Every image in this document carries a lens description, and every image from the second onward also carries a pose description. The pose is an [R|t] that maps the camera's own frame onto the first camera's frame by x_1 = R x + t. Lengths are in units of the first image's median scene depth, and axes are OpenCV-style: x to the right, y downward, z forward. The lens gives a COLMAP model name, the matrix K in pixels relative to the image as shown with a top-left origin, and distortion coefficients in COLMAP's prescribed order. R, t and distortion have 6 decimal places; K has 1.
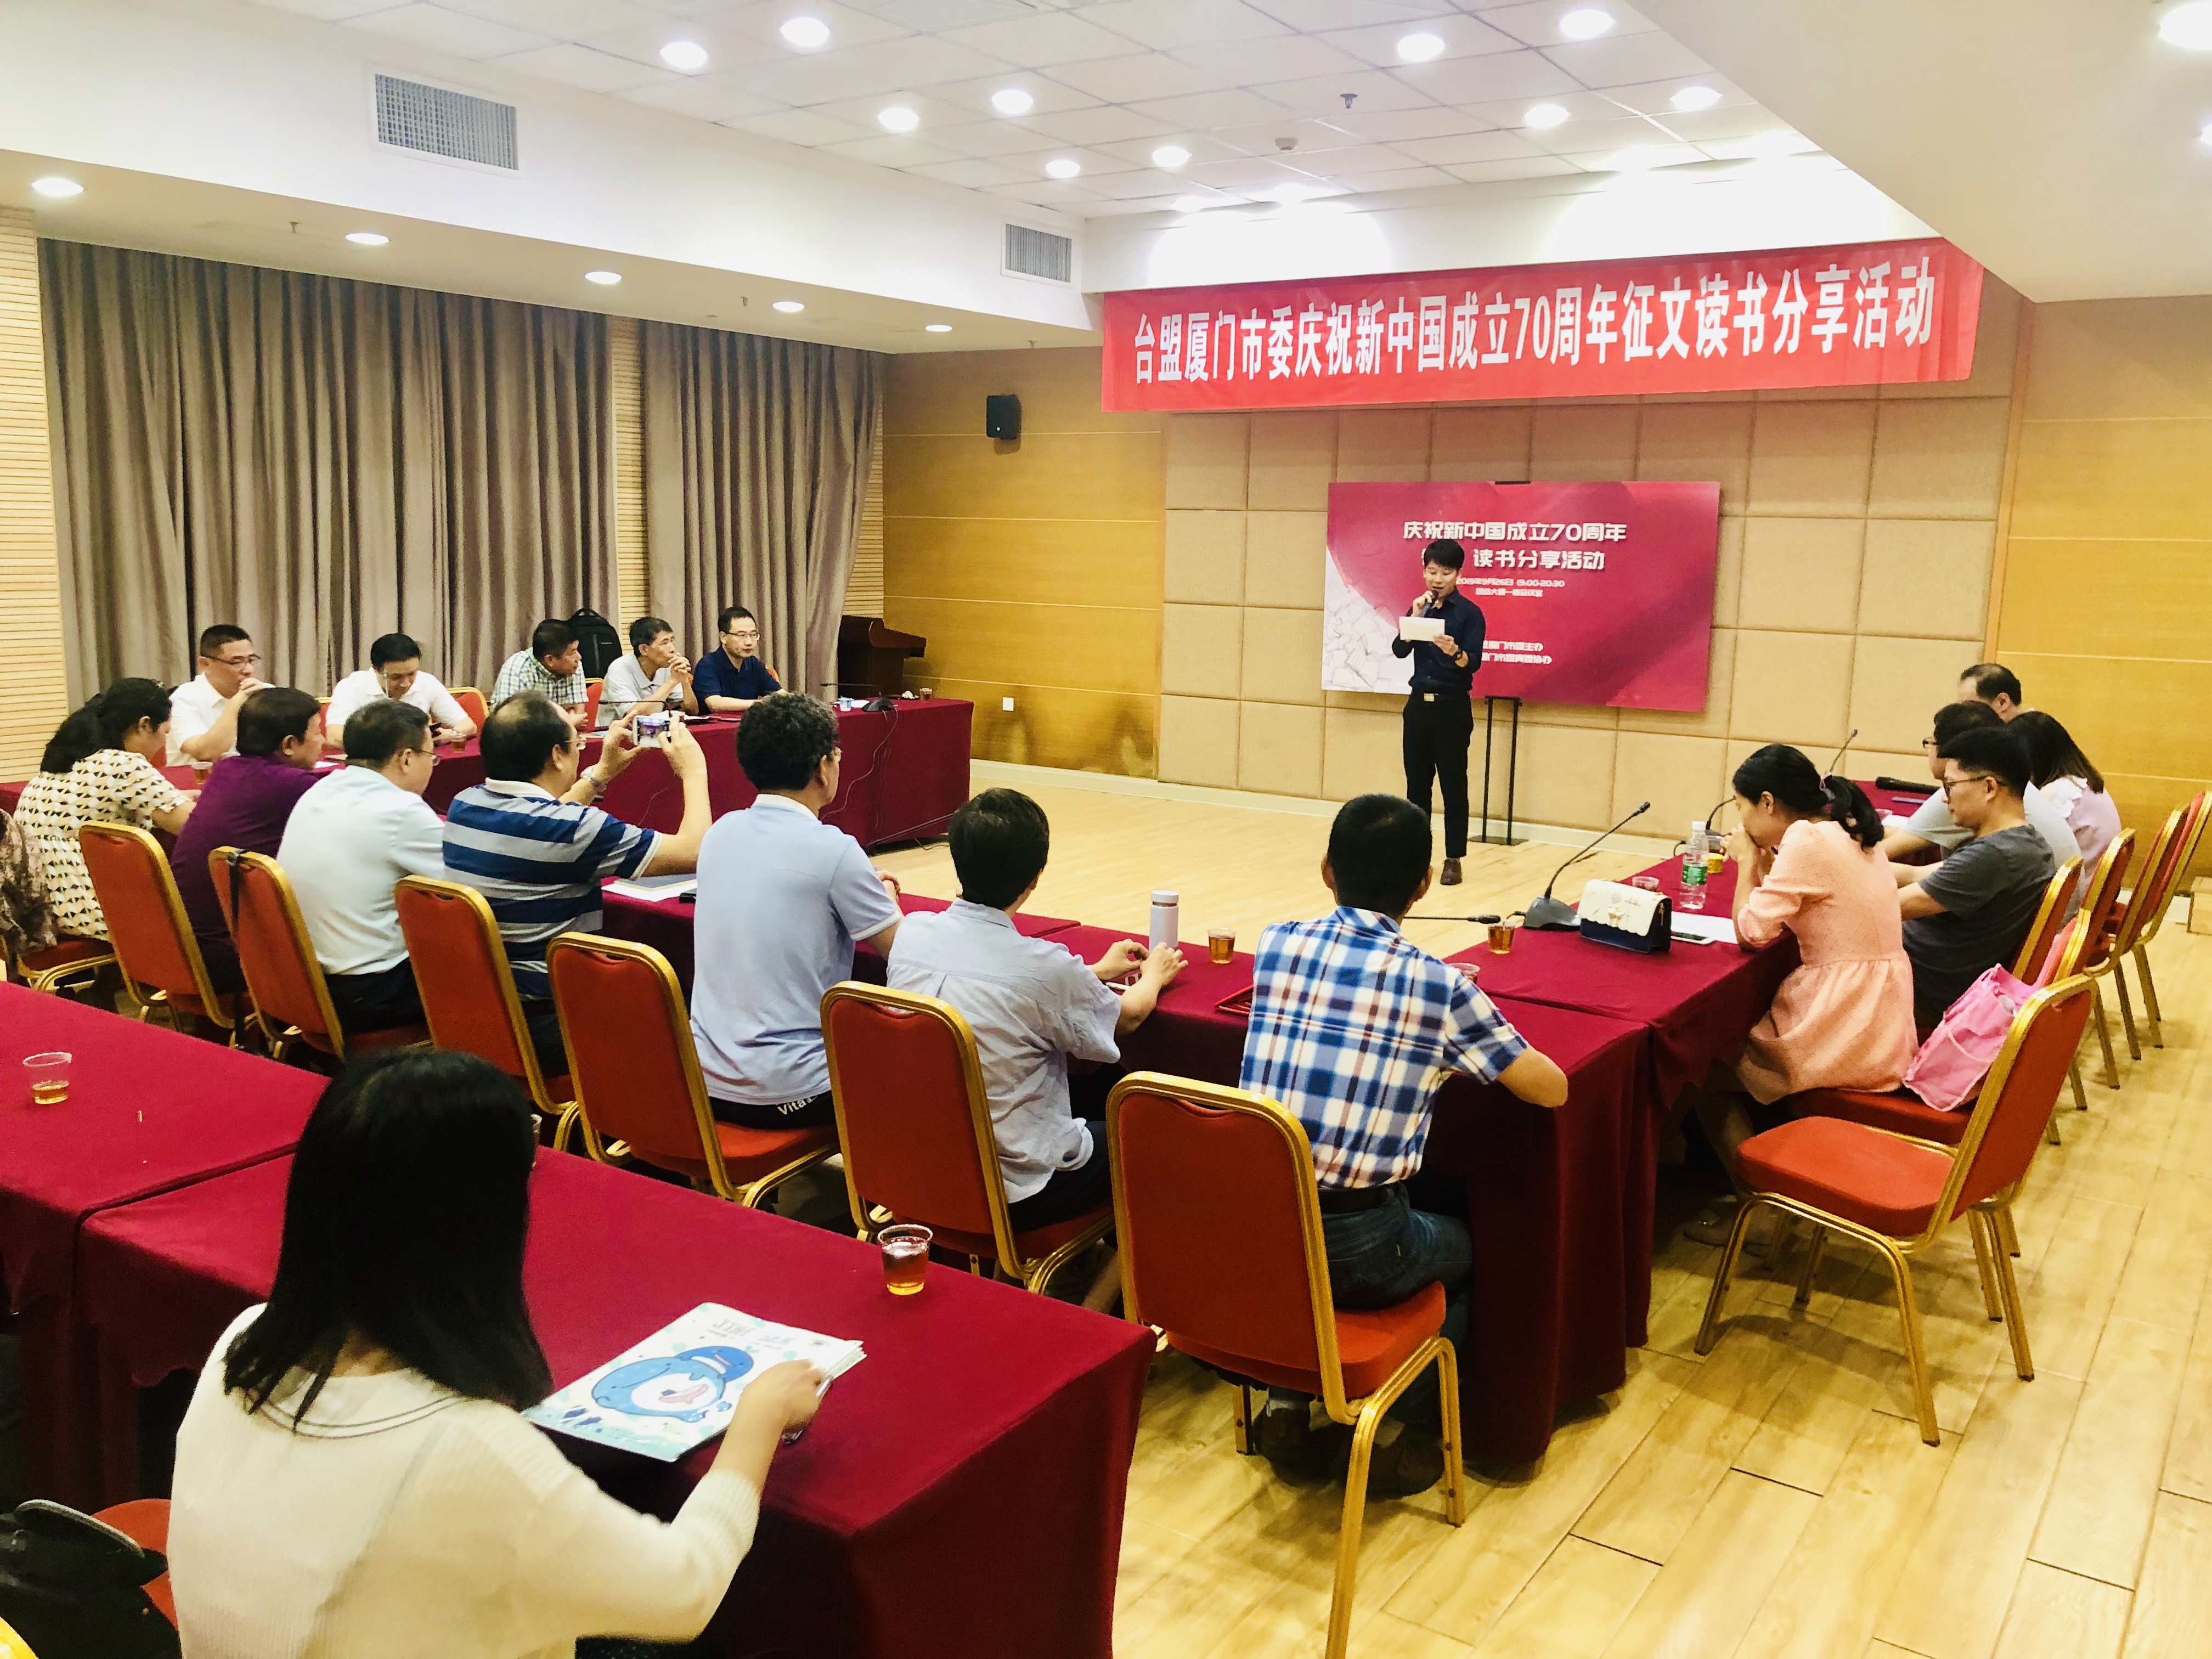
lens RADIAL K [[1816.0, 0, 1101.4], [0, 1816.0, 797.1], [0, 0, 1]] dist [0.027294, 0.003659]
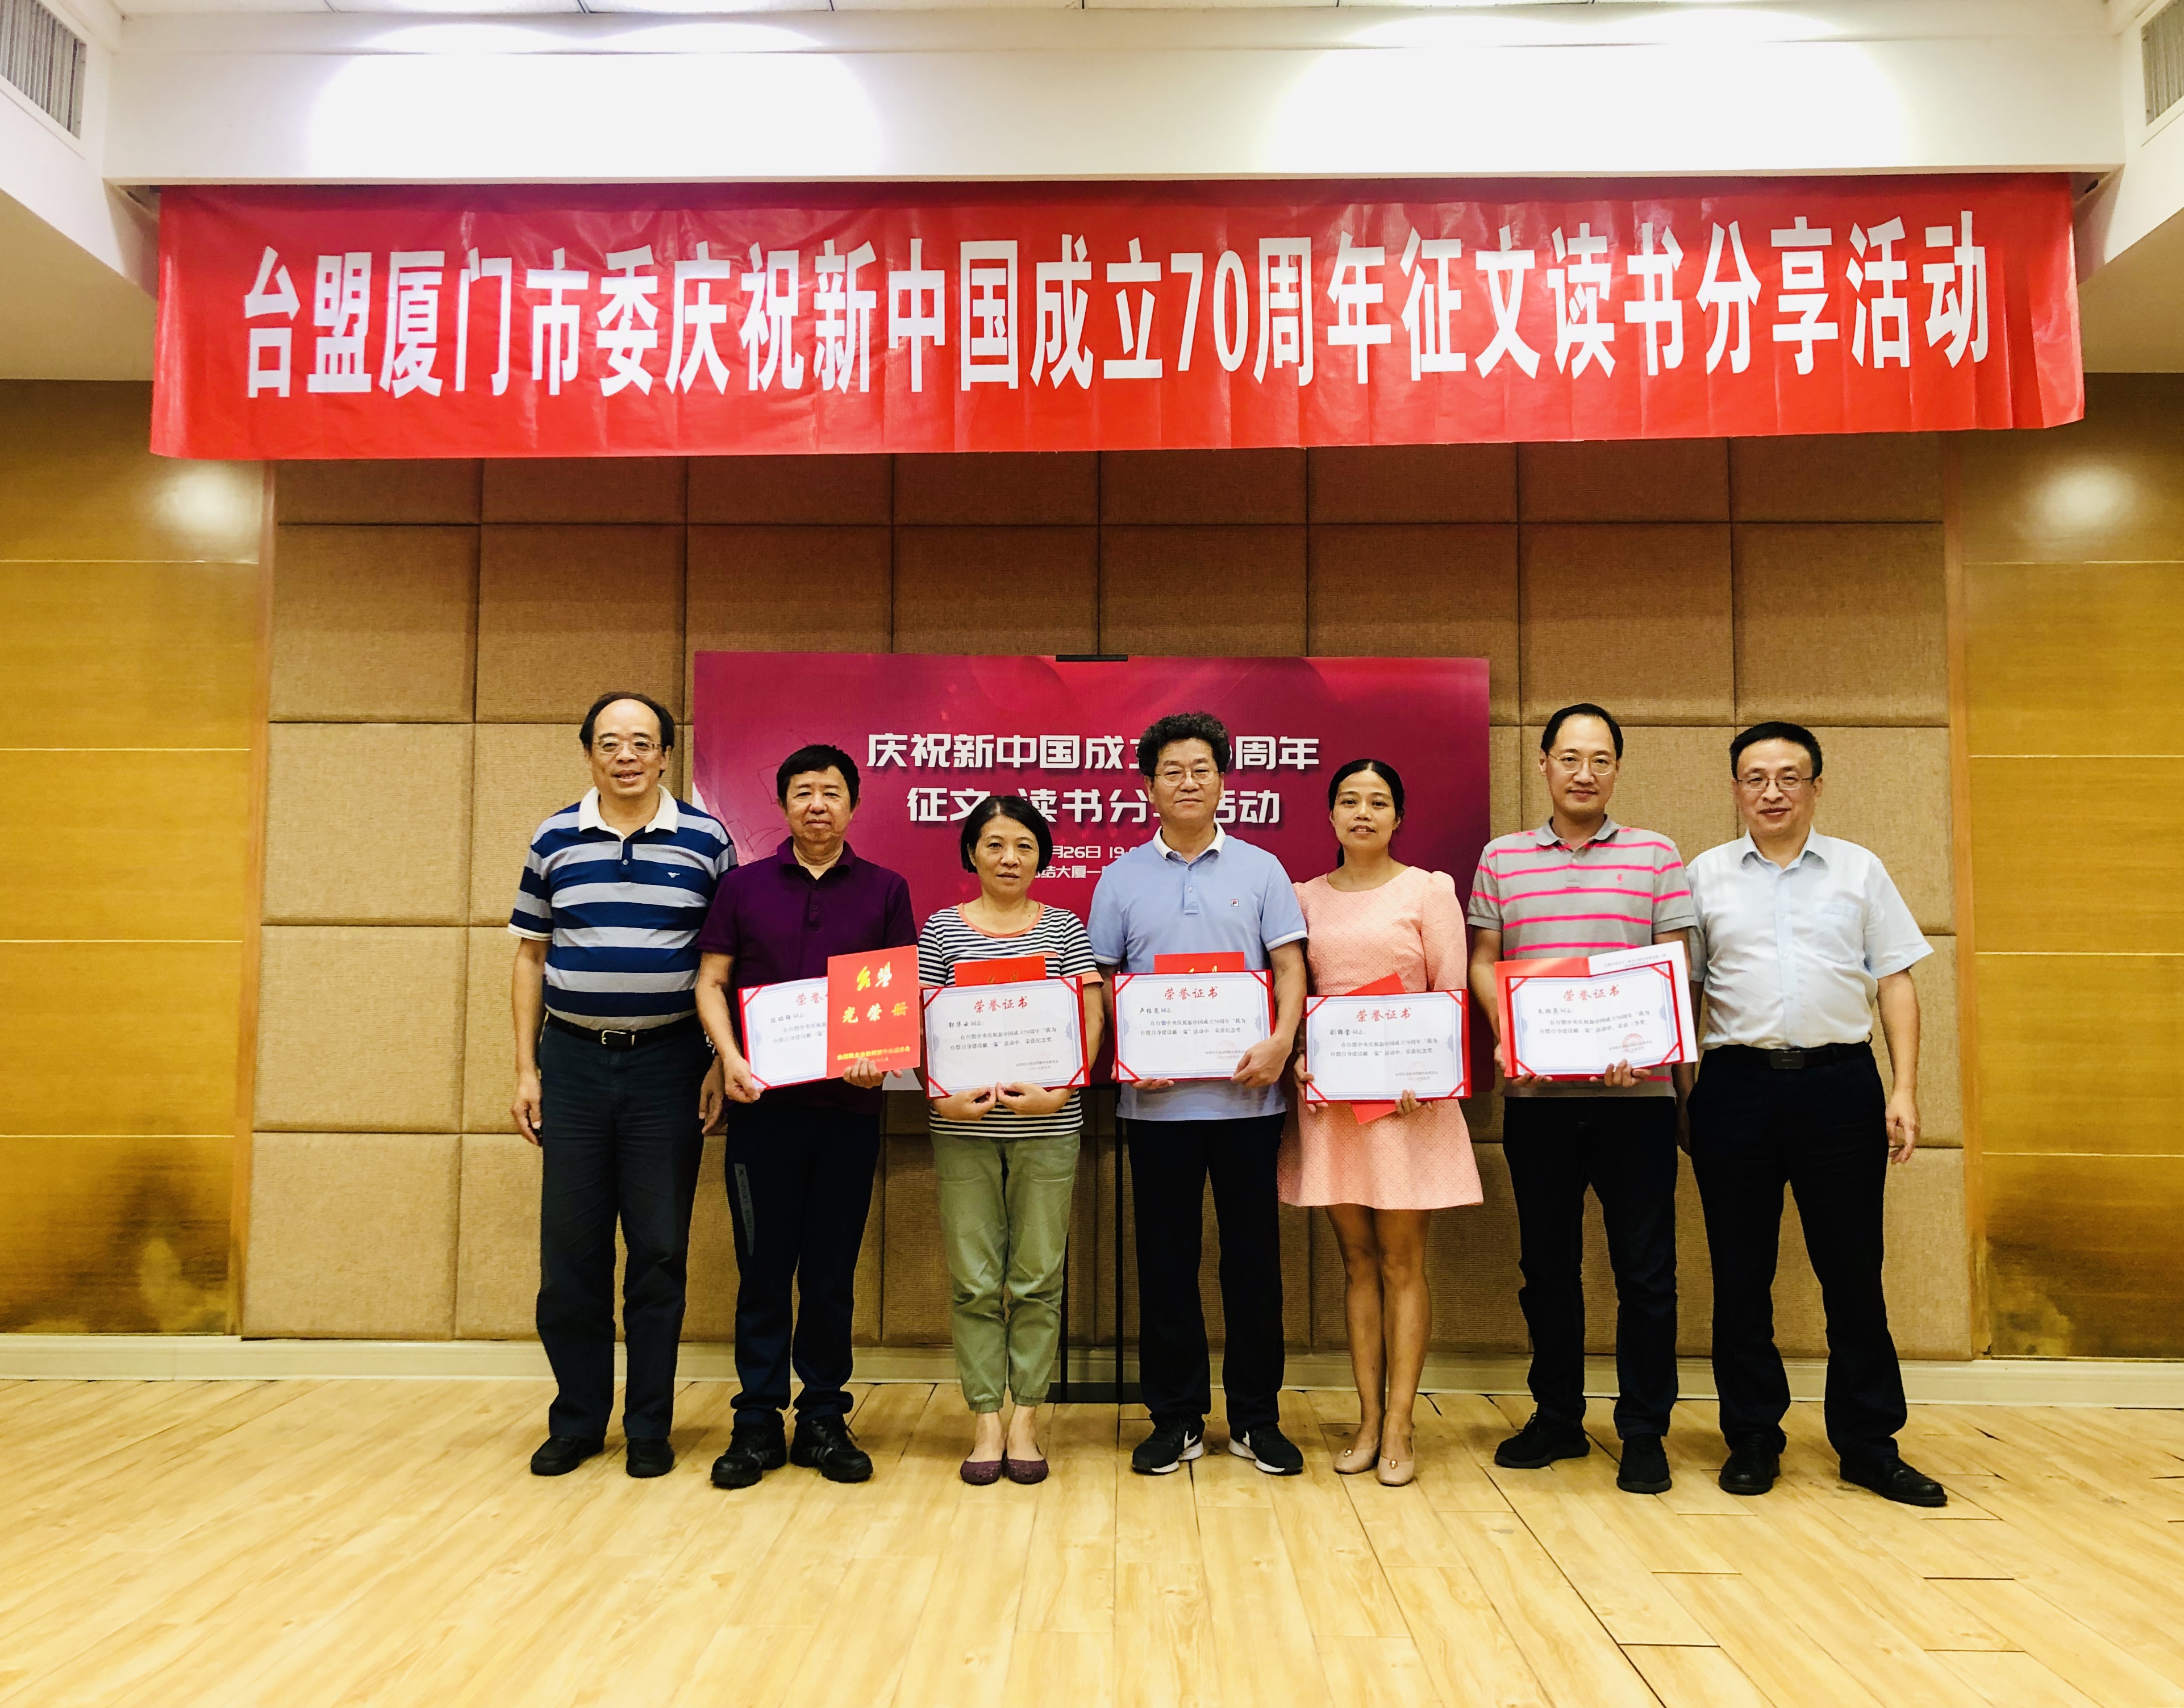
lens RADIAL K [[1984.3, 0, 1092.2], [0, 1984.3, 882.7], [0, 0, 1]] dist [0.027757, -0.022634]
pose [[0.836681, 0.028246, 0.546961, -0.077306], [0.091027, 0.977608, -0.189728, -0.007484], [-0.540073, 0.208530, 0.815375, 0.593615]]
